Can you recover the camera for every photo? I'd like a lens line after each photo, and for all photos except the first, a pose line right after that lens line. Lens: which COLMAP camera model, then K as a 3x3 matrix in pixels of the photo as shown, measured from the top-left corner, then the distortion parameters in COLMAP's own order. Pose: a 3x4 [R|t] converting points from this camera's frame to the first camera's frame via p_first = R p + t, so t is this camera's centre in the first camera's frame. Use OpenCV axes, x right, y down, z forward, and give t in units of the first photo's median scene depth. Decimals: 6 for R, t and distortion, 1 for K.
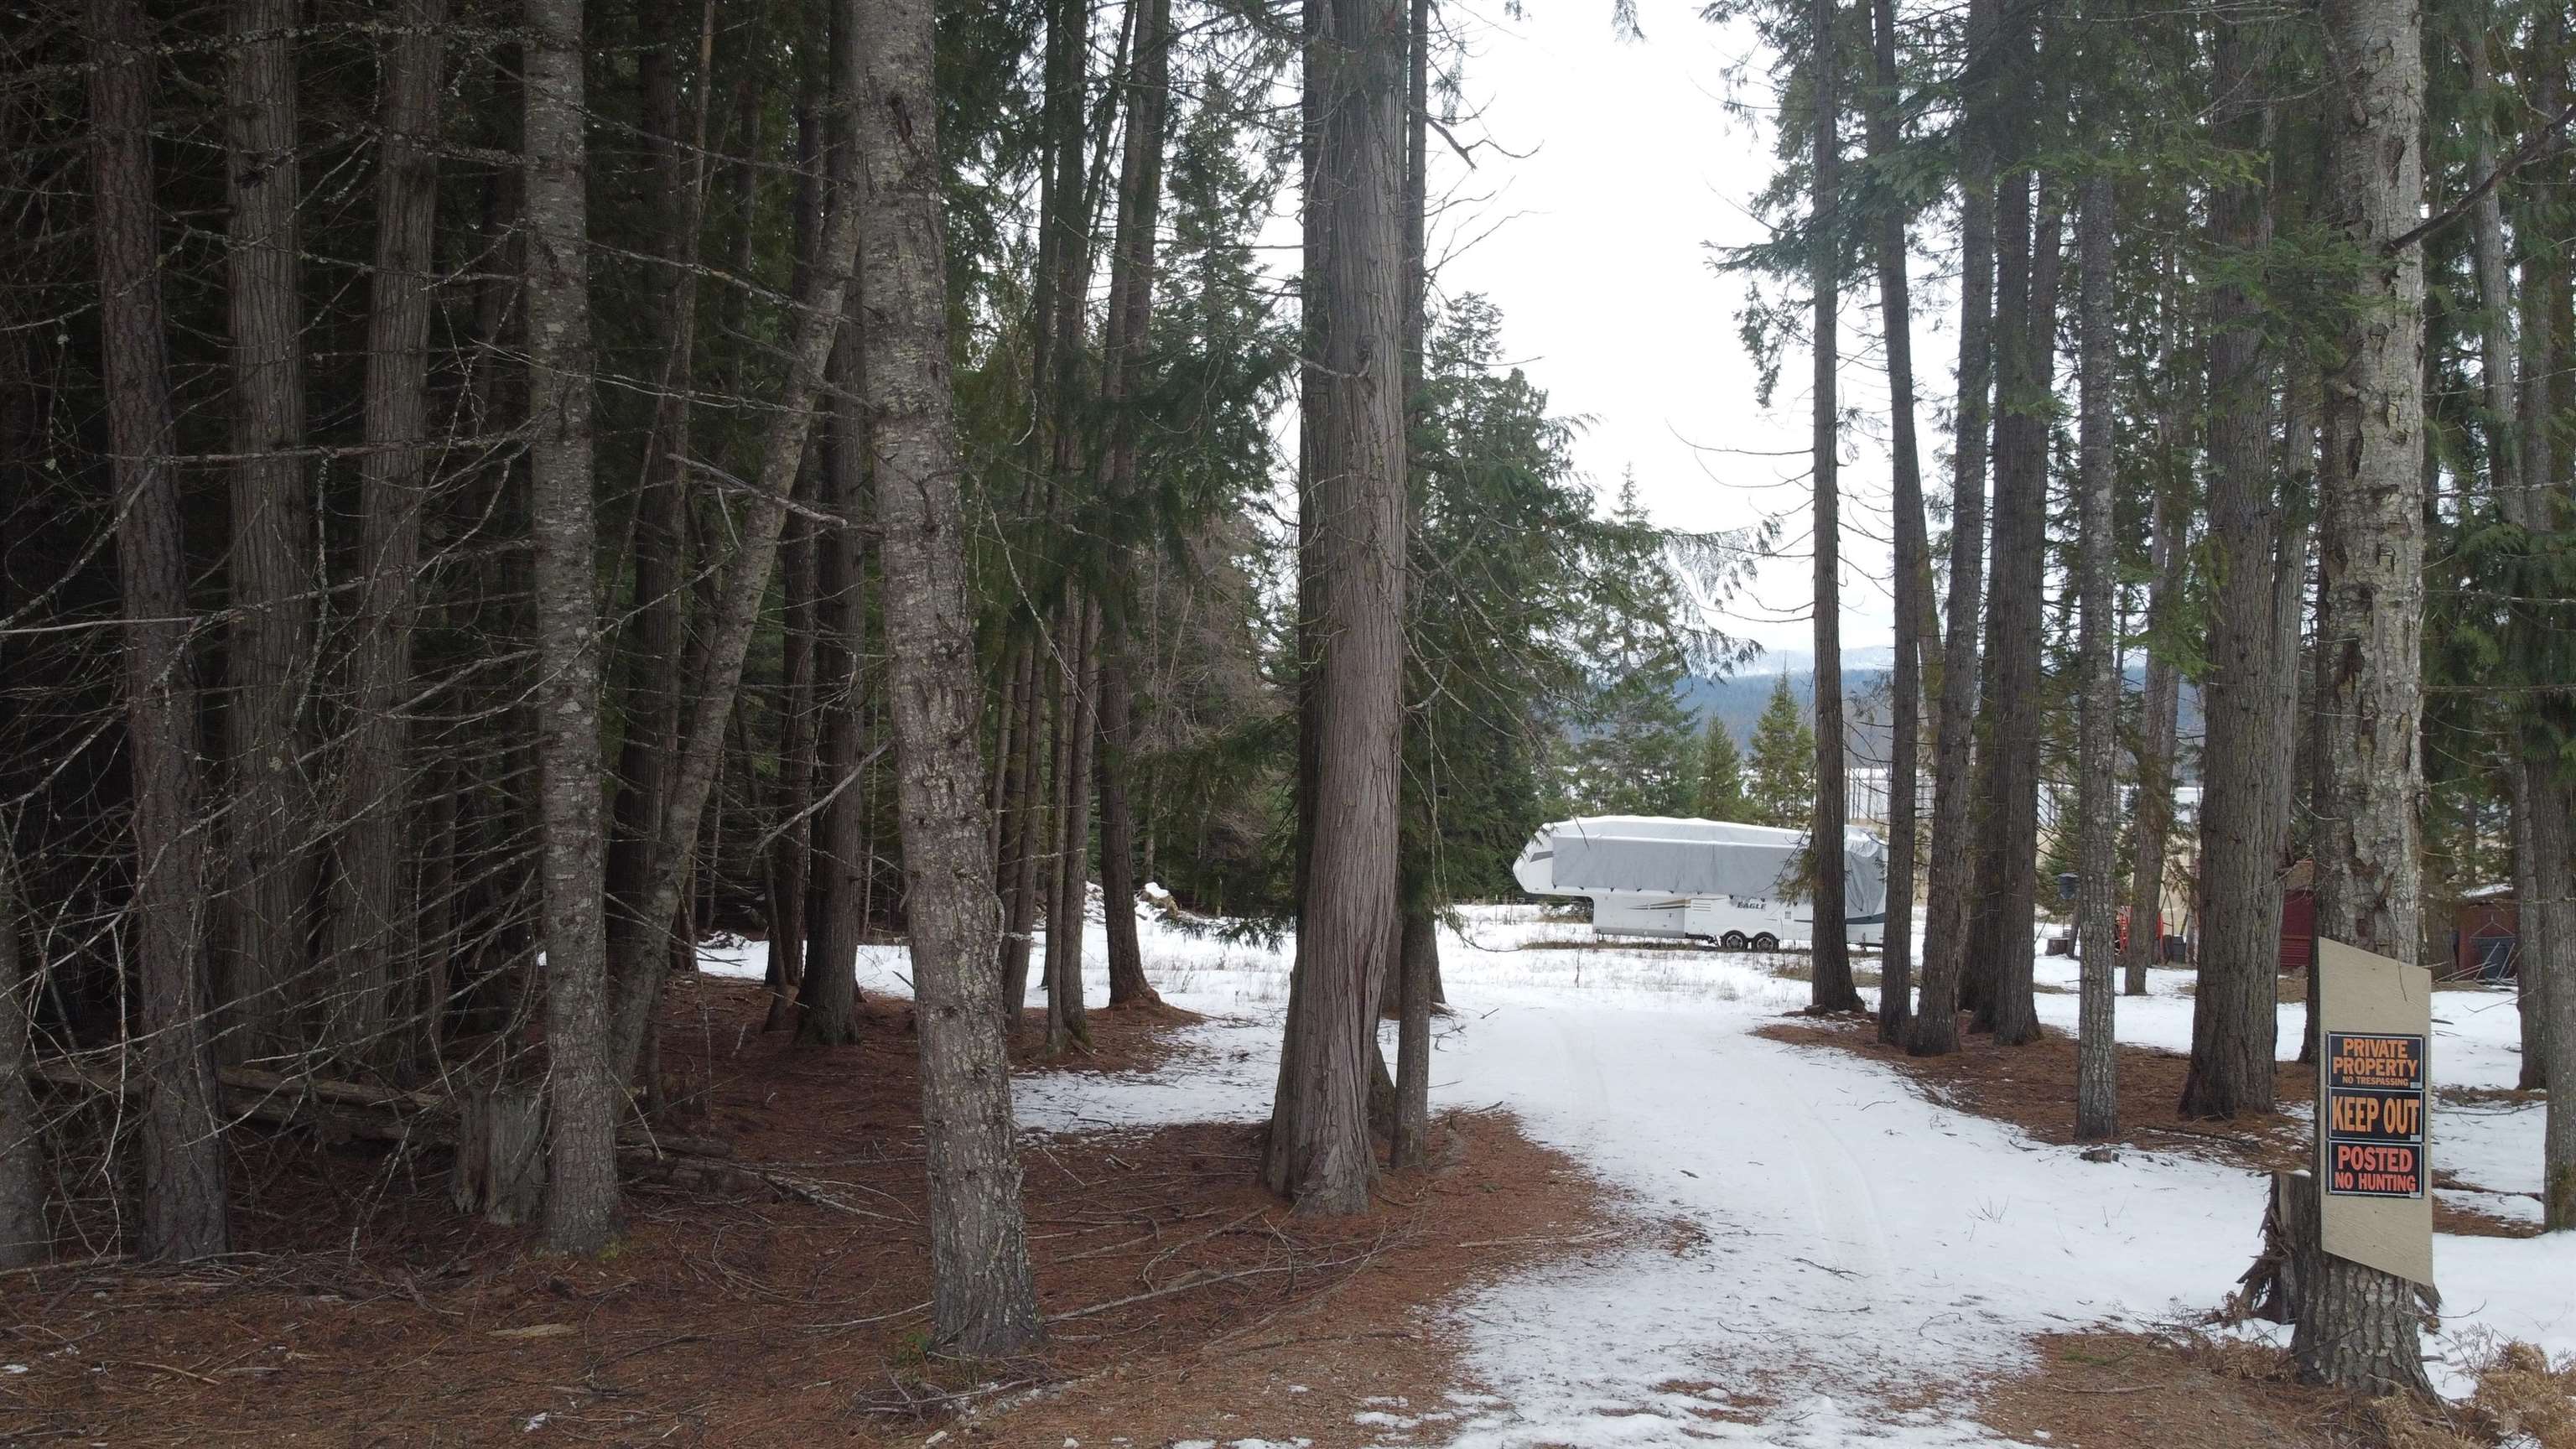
lens RADIAL K [[1956.7, 0, 1273.1], [0, 1956.7, 733.6], [0, 0, 1]] dist [0.003362, -0.004570]
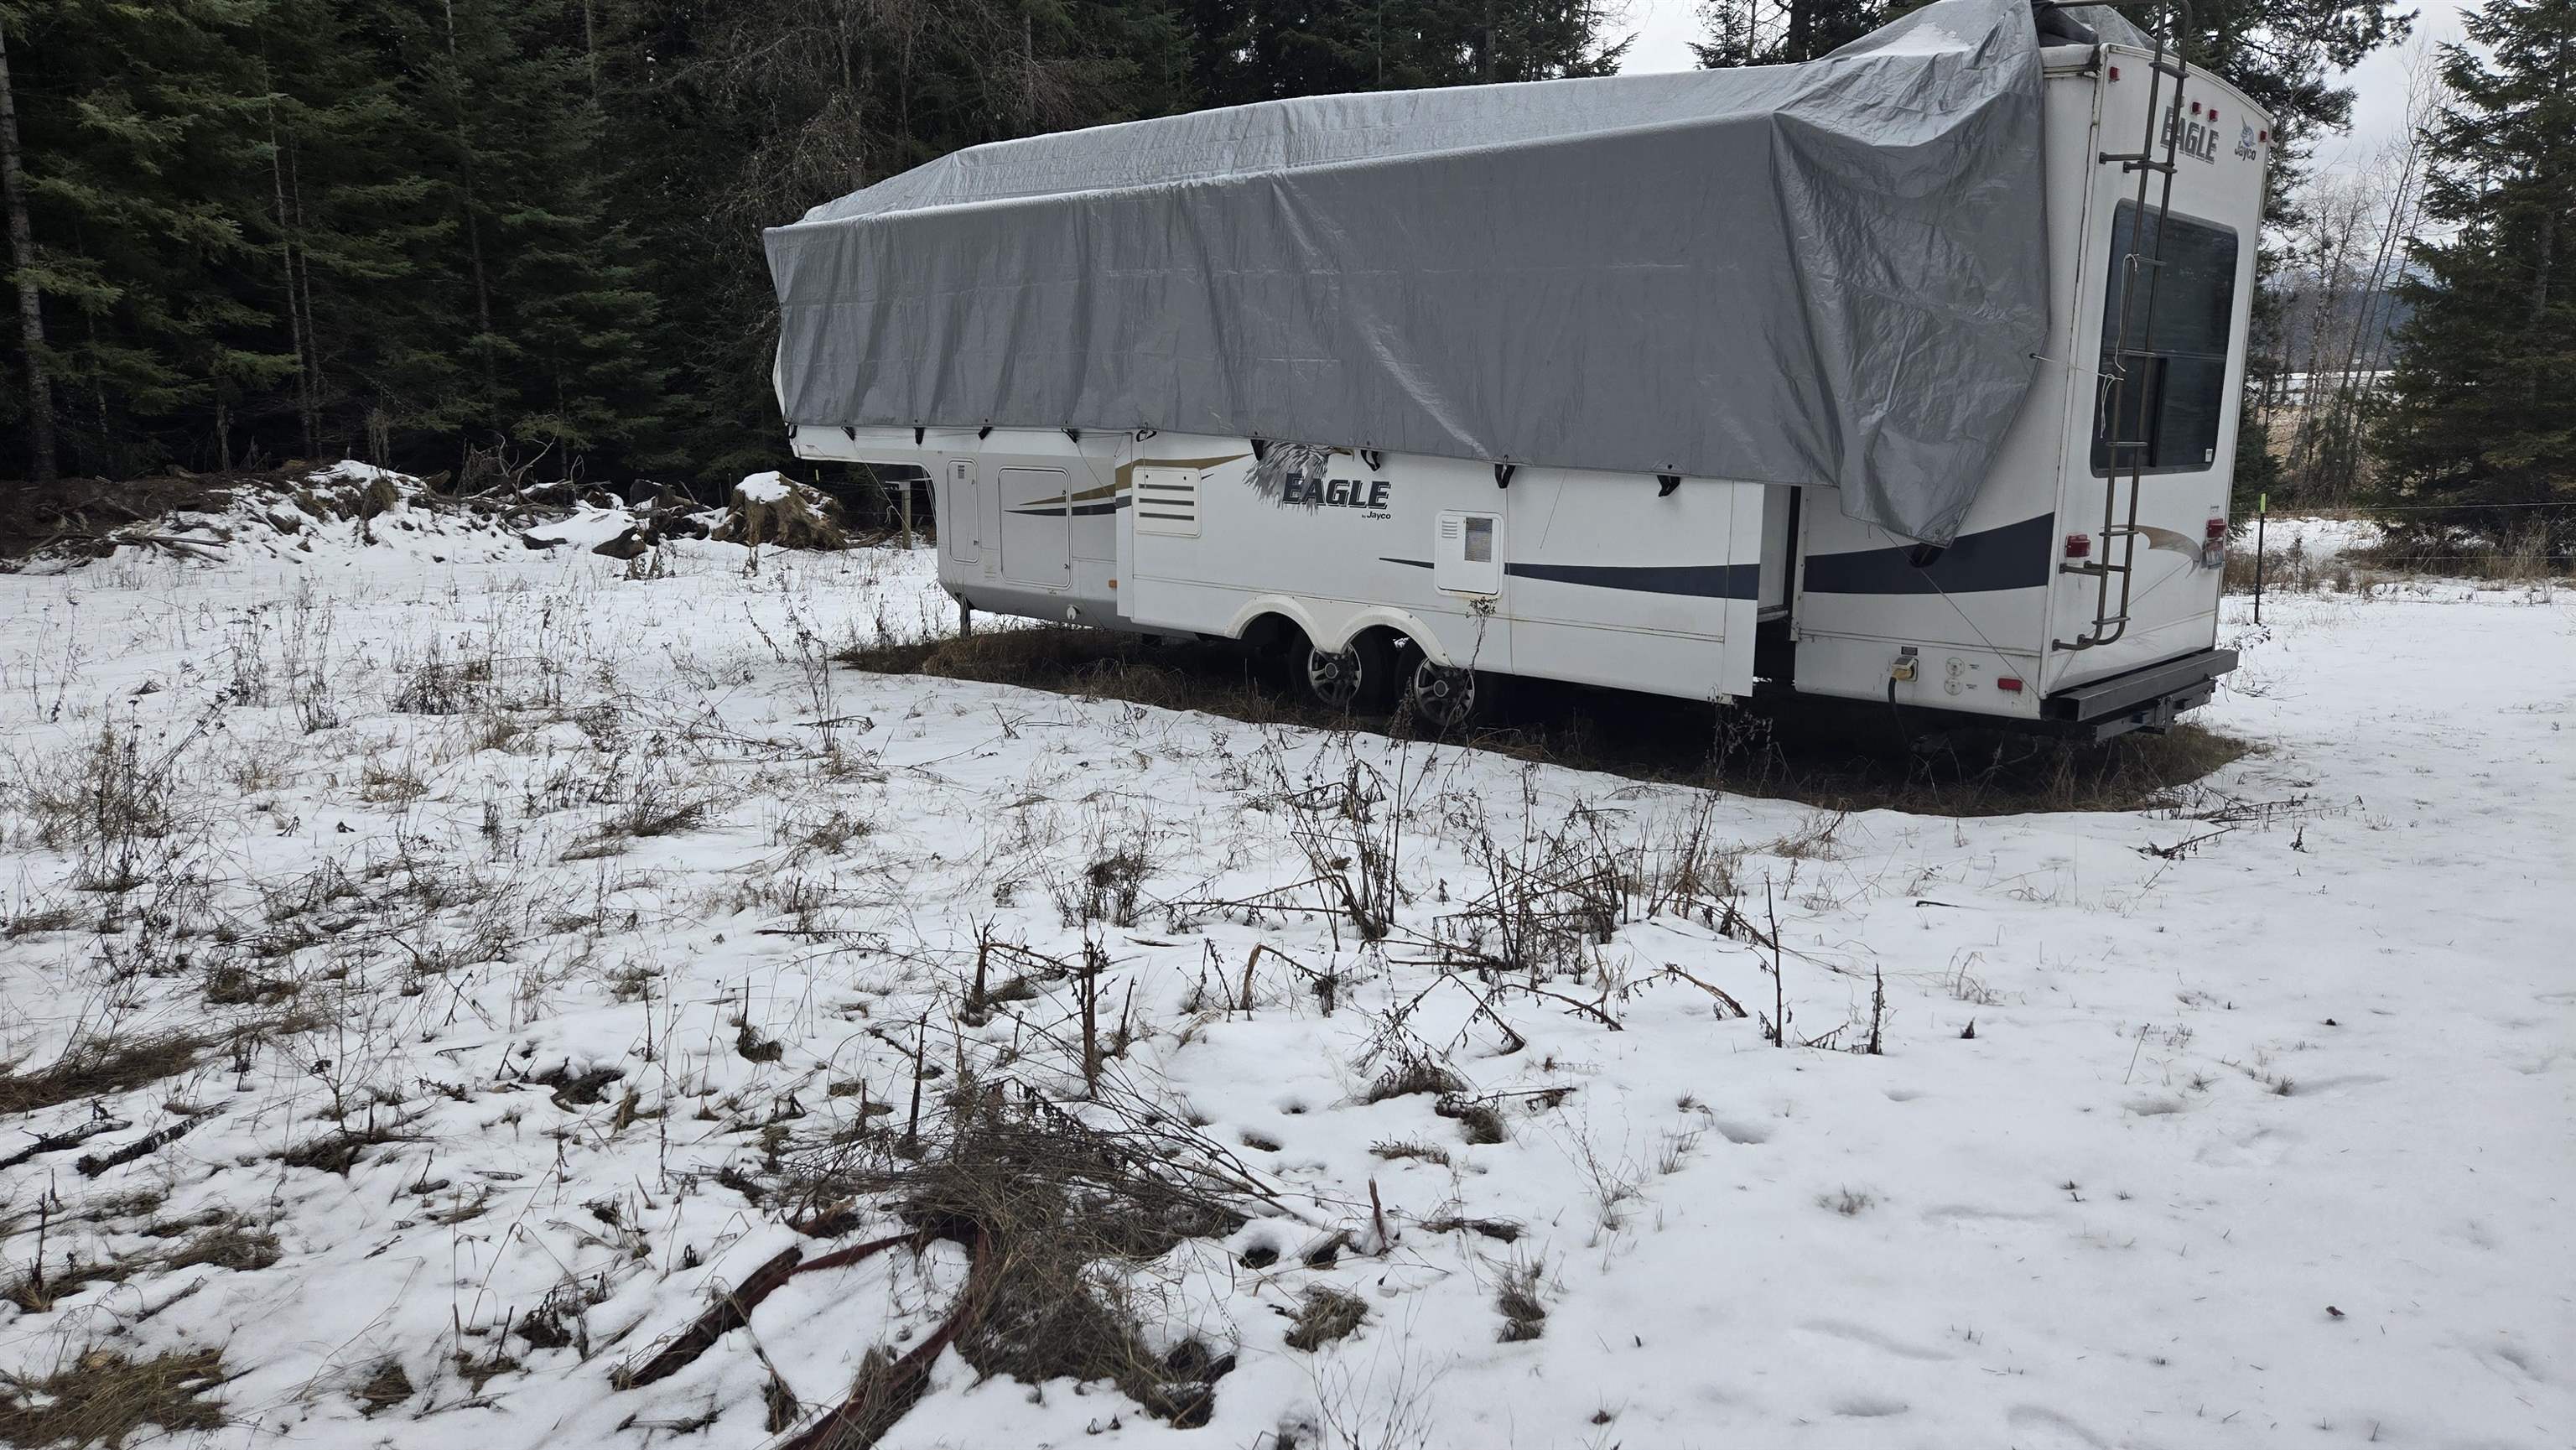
lens RADIAL K [[1732.1, 0, 1280.9], [0, 1732.1, 704.7], [0, 0, 1]] dist [0.067884, -0.052451]
pose [[0.869500, 0.046990, -0.491692, 0.974407], [0.046000, 0.983435, 0.175329, 0.233895], [0.491786, -0.175067, 0.852935, 2.527171]]
